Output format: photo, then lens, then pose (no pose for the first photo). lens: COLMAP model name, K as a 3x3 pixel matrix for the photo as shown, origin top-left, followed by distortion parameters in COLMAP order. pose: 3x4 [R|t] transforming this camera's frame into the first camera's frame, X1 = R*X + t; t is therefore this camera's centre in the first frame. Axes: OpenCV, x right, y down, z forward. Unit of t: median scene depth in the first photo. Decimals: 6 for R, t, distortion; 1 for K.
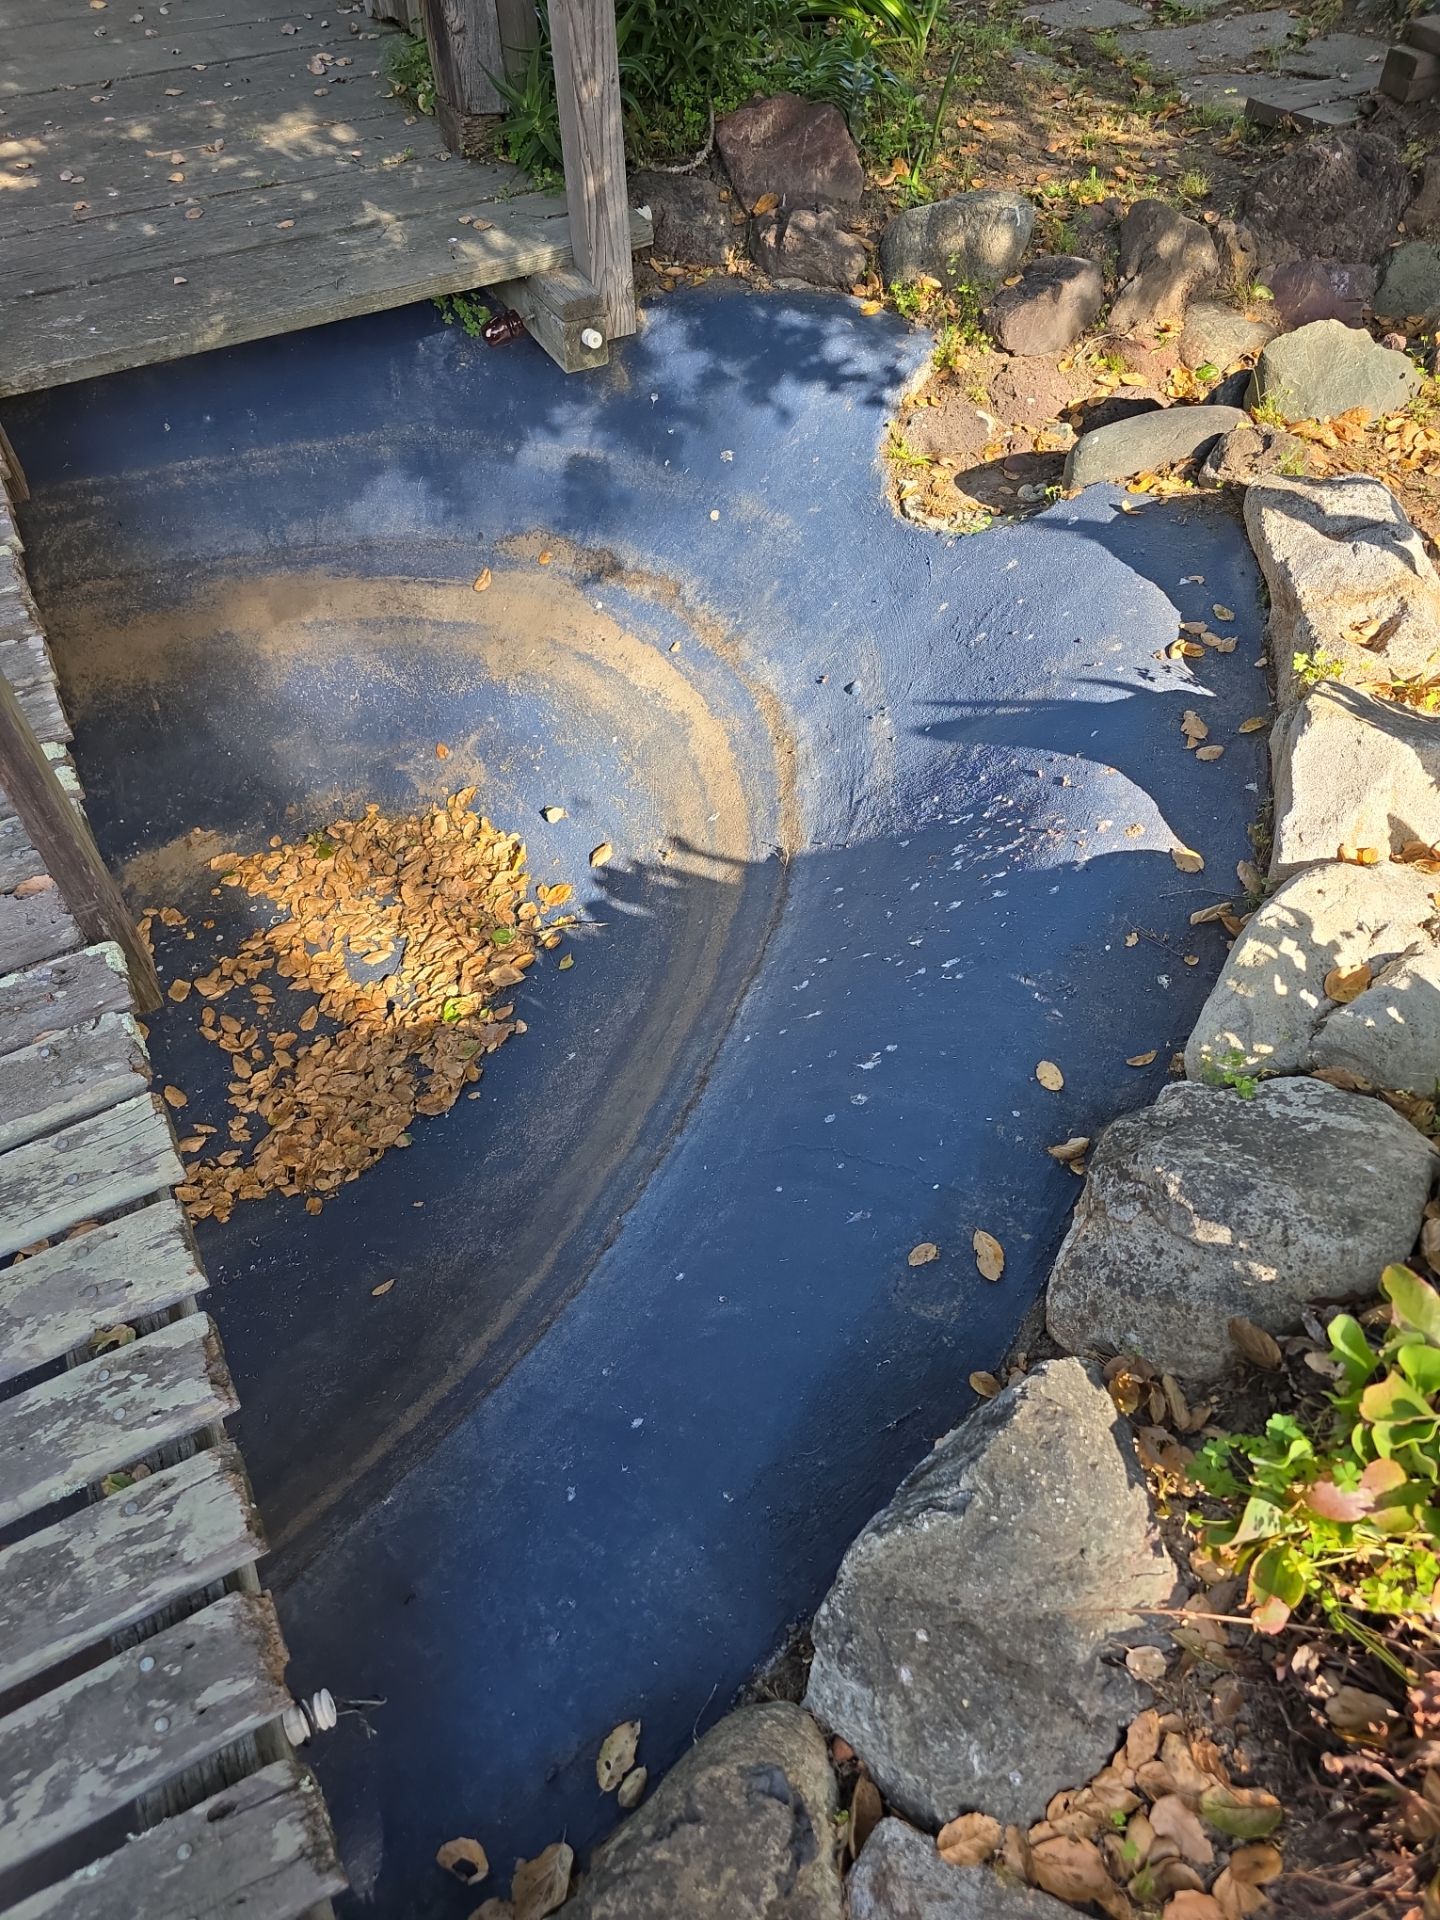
lens RADIAL K [[1288.8, 0, 717.5], [0, 1288.8, 968.1], [0, 0, 1]] dist [0.063672, -0.072579]
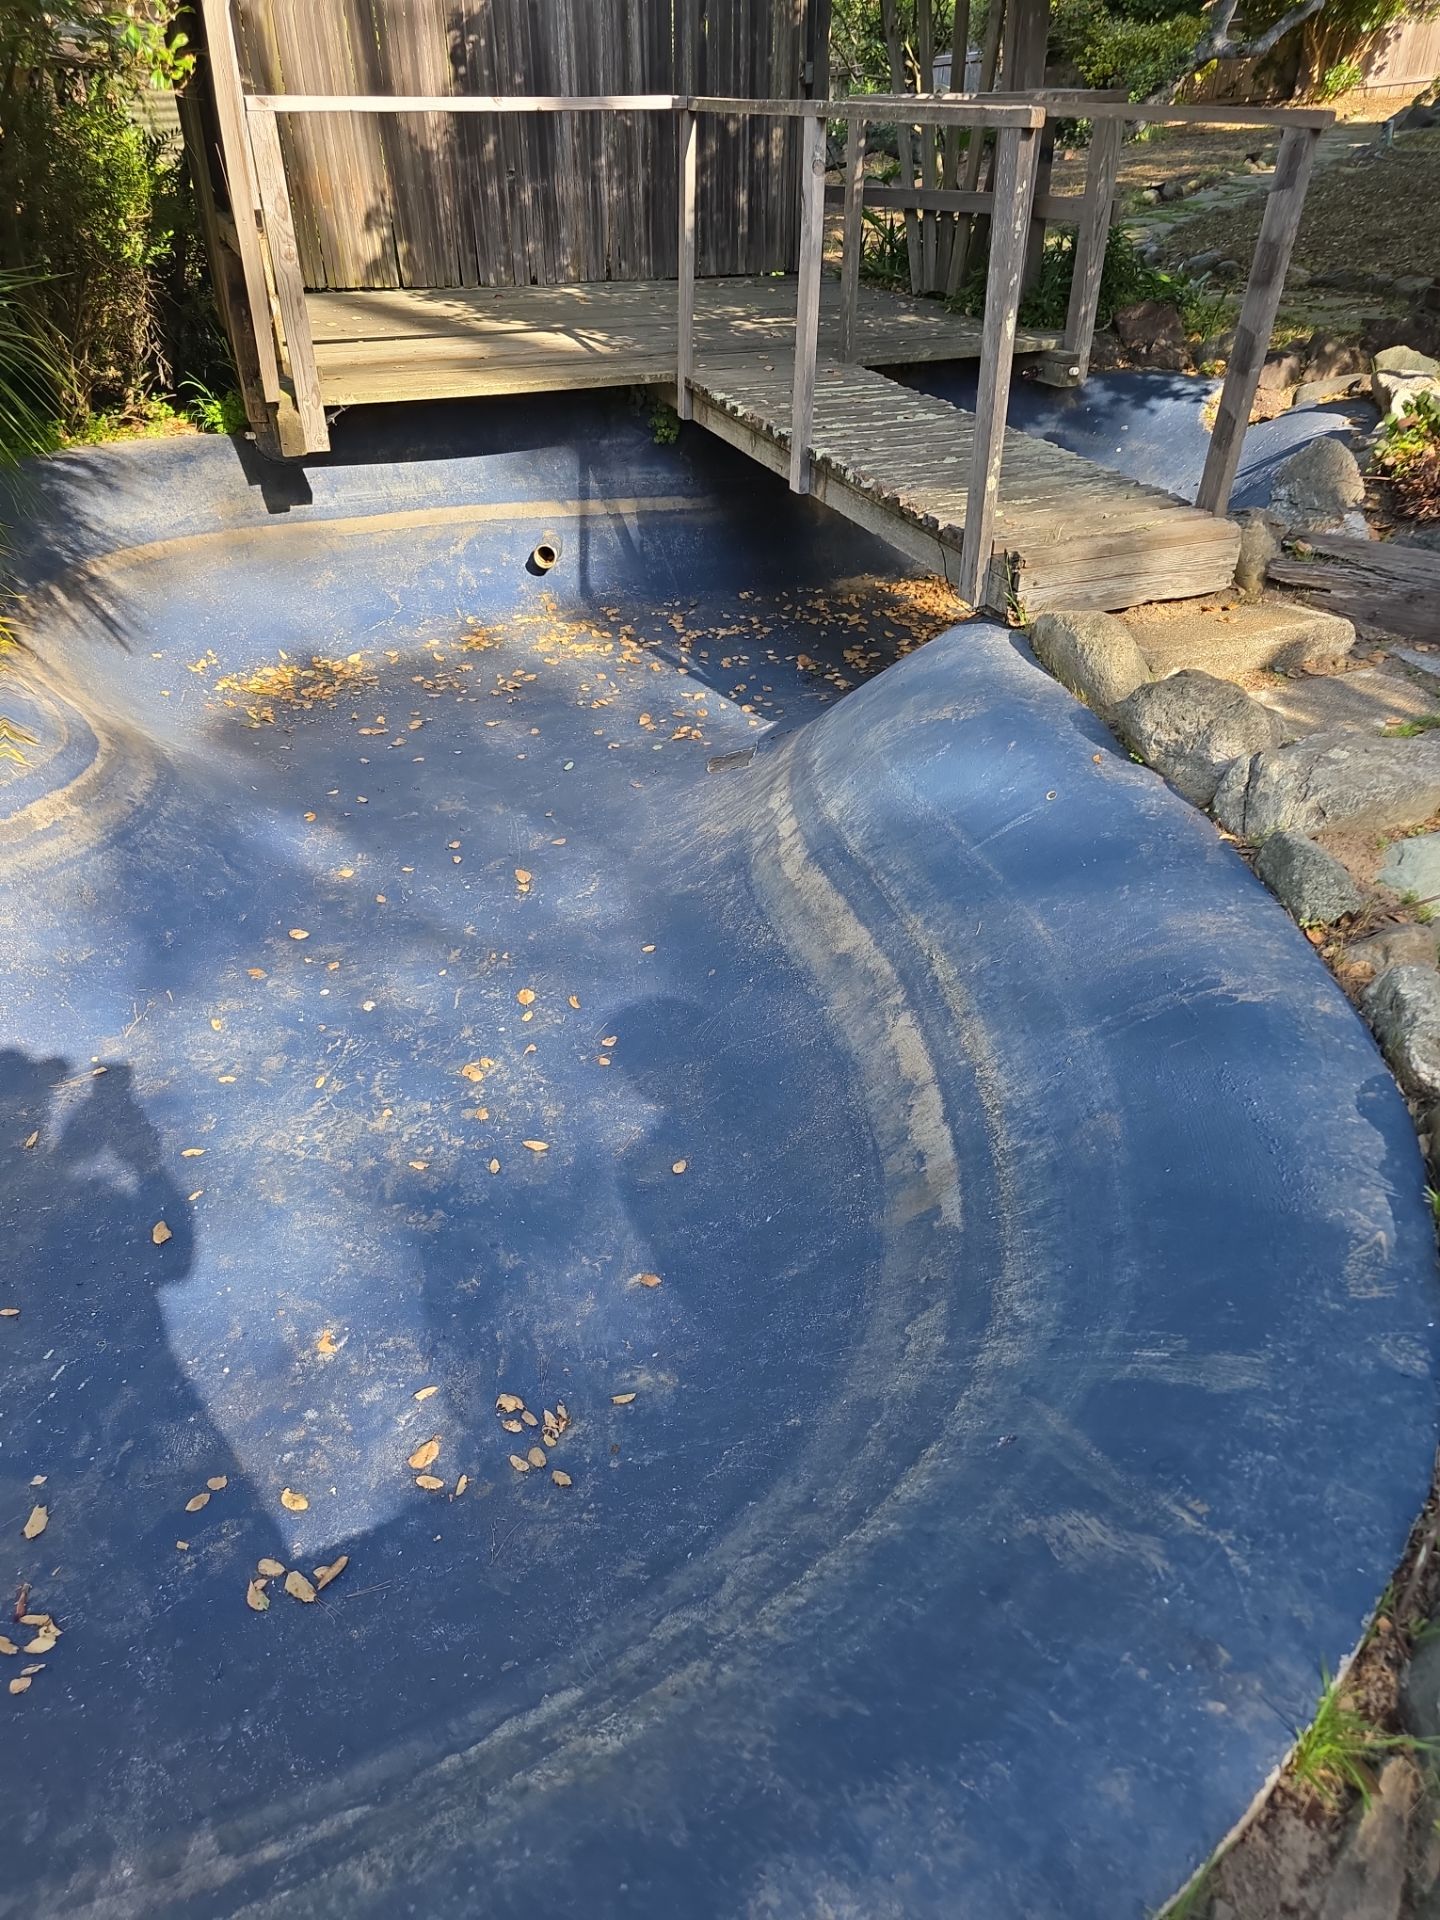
lens RADIAL K [[1288.8, 0, 717.5], [0, 1288.8, 968.1], [0, 0, 1]] dist [0.063672, -0.072579]
pose [[0.993411, 0.072030, -0.089147, -0.421158], [-0.093953, 0.957274, -0.273496, 1.169760], [0.065638, 0.280069, 0.957733, -0.921854]]
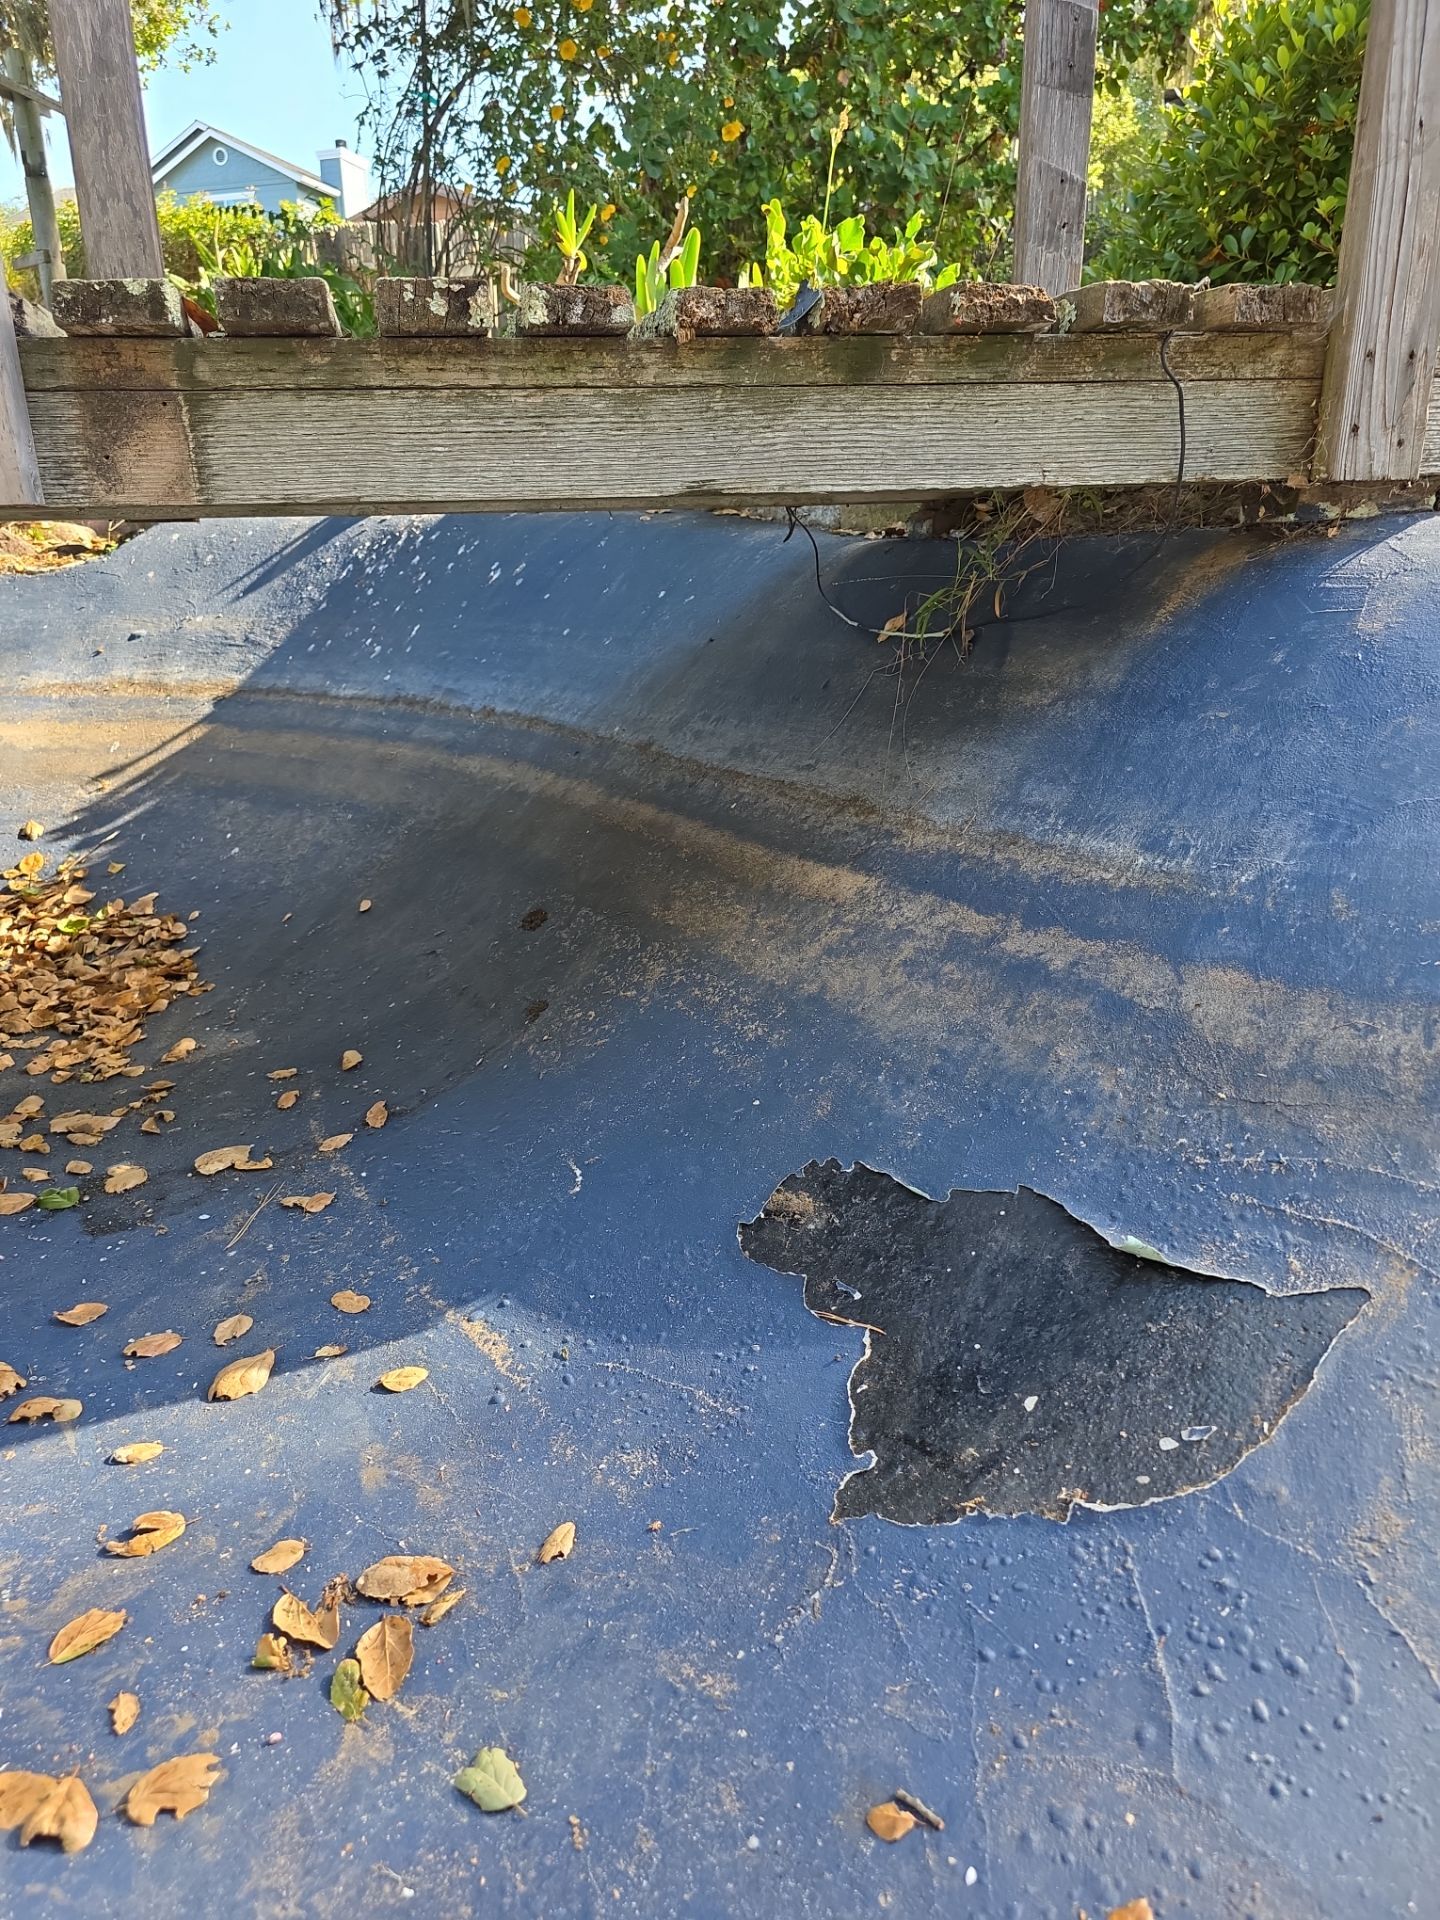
lens RADIAL K [[1288.8, 0, 717.5], [0, 1288.8, 968.1], [0, 0, 1]] dist [0.063672, -0.072579]
pose [[0.279471, -0.300715, 0.911848, -0.856625], [0.750516, 0.660741, -0.012122, 0.375960], [-0.598850, 0.687745, 0.410349, 0.326258]]
